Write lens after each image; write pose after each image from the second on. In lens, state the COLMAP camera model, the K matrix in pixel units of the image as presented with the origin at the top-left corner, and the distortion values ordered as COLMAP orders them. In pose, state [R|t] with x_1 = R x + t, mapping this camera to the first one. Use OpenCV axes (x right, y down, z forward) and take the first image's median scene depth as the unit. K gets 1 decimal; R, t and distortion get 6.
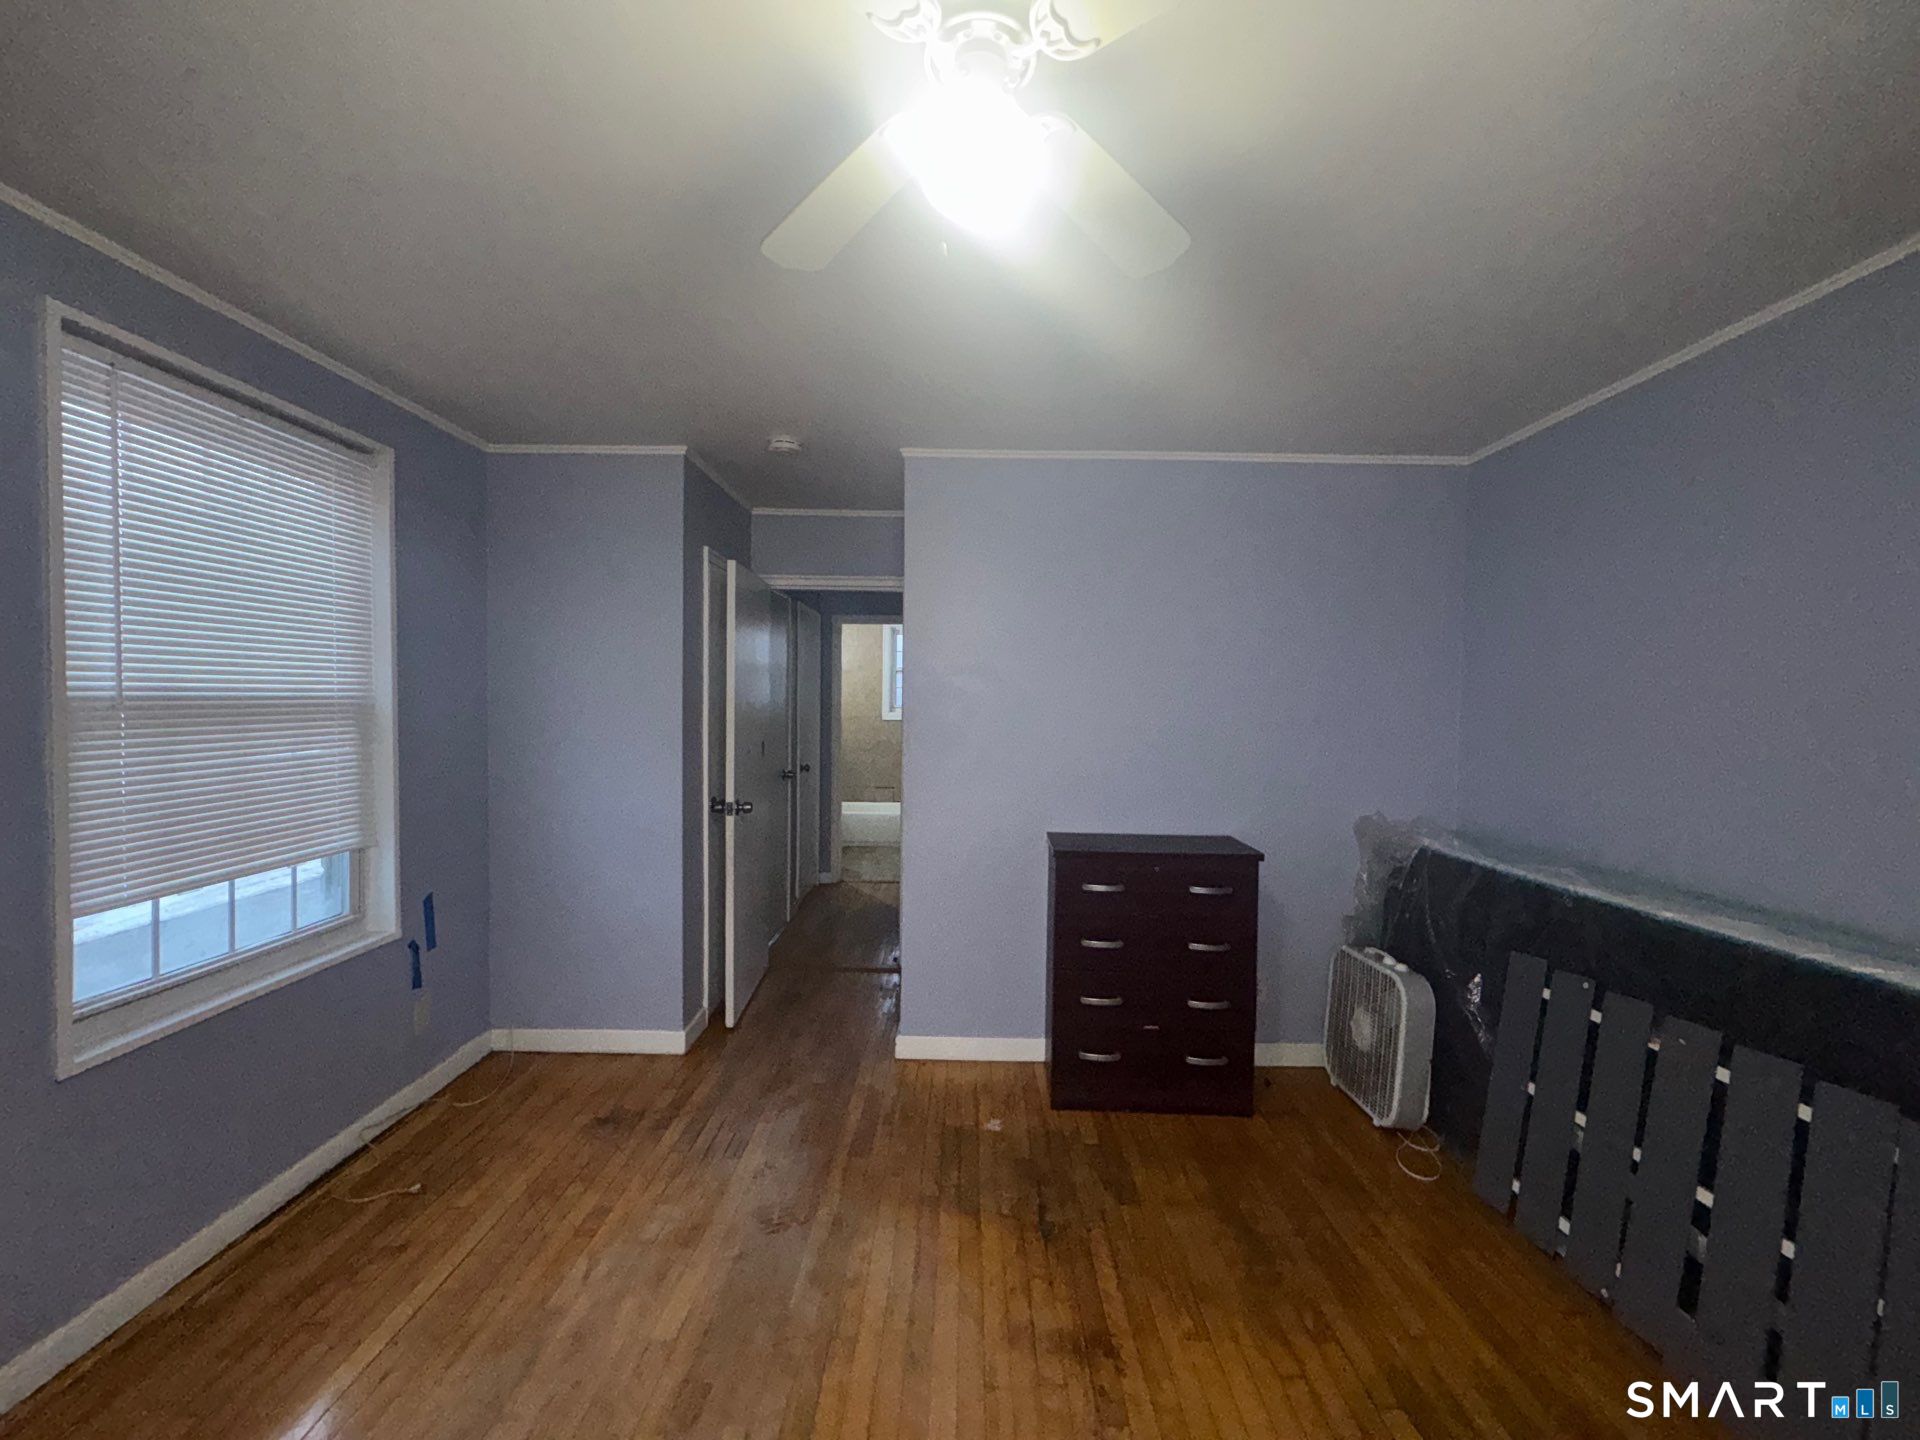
lens RADIAL K [[760.8, 0, 960.3], [0, 760.8, 712.2], [0, 0, 1]] dist [-0.002525, 0.000222]
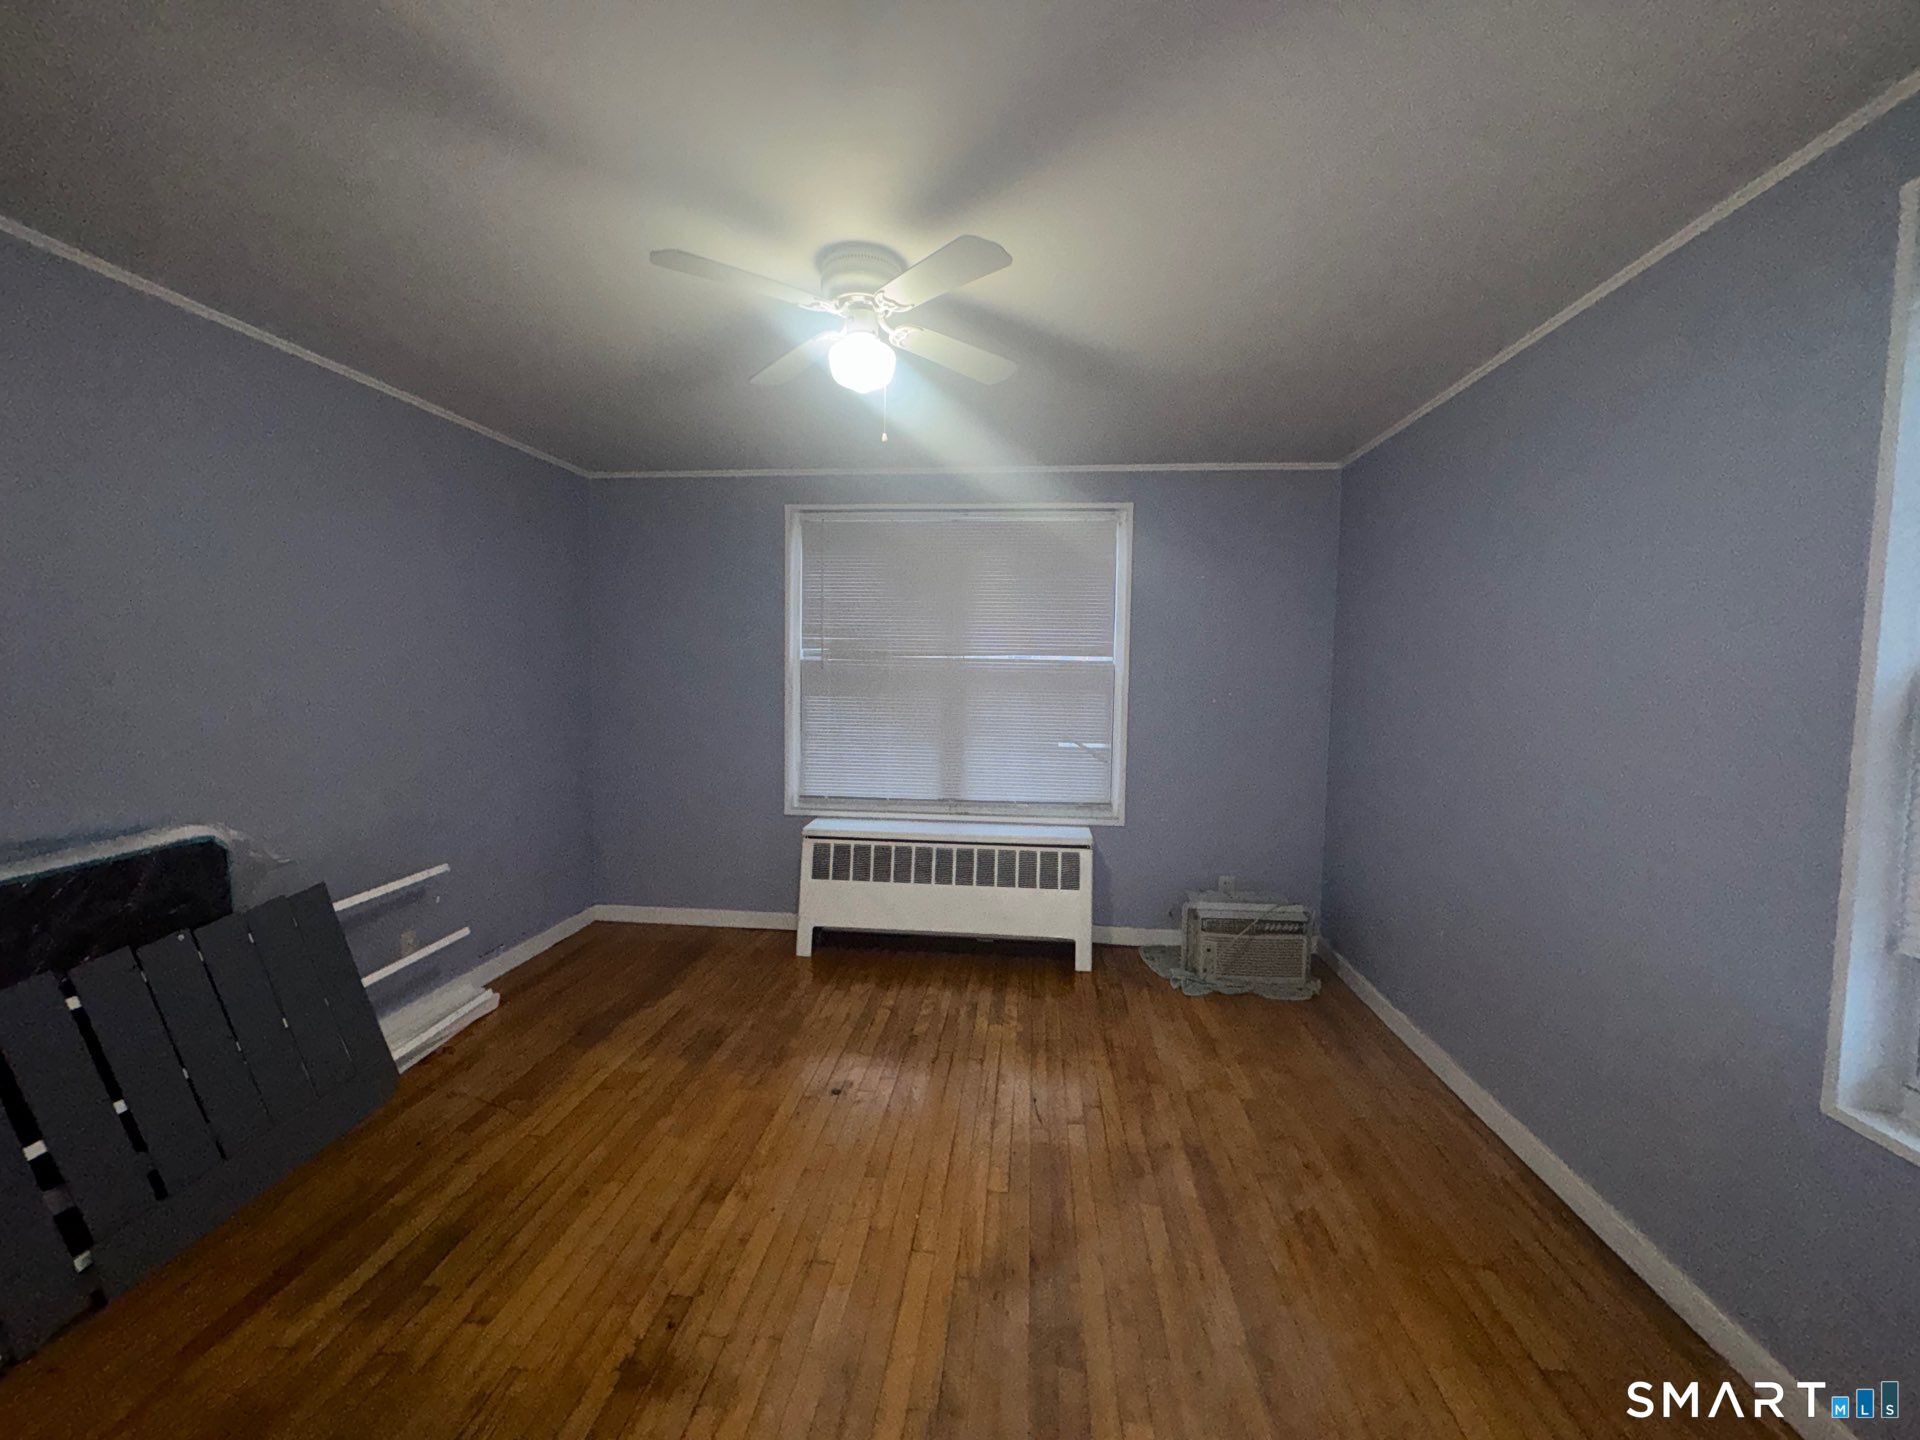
lens RADIAL K [[760.8, 0, 960.3], [0, 760.8, 712.2], [0, 0, 1]] dist [-0.002525, 0.000222]
pose [[-0.996163, -0.028531, 0.082741, -0.260431], [-0.019434, 0.993880, 0.108743, -0.046672], [-0.085337, 0.106717, -0.990621, 1.867864]]
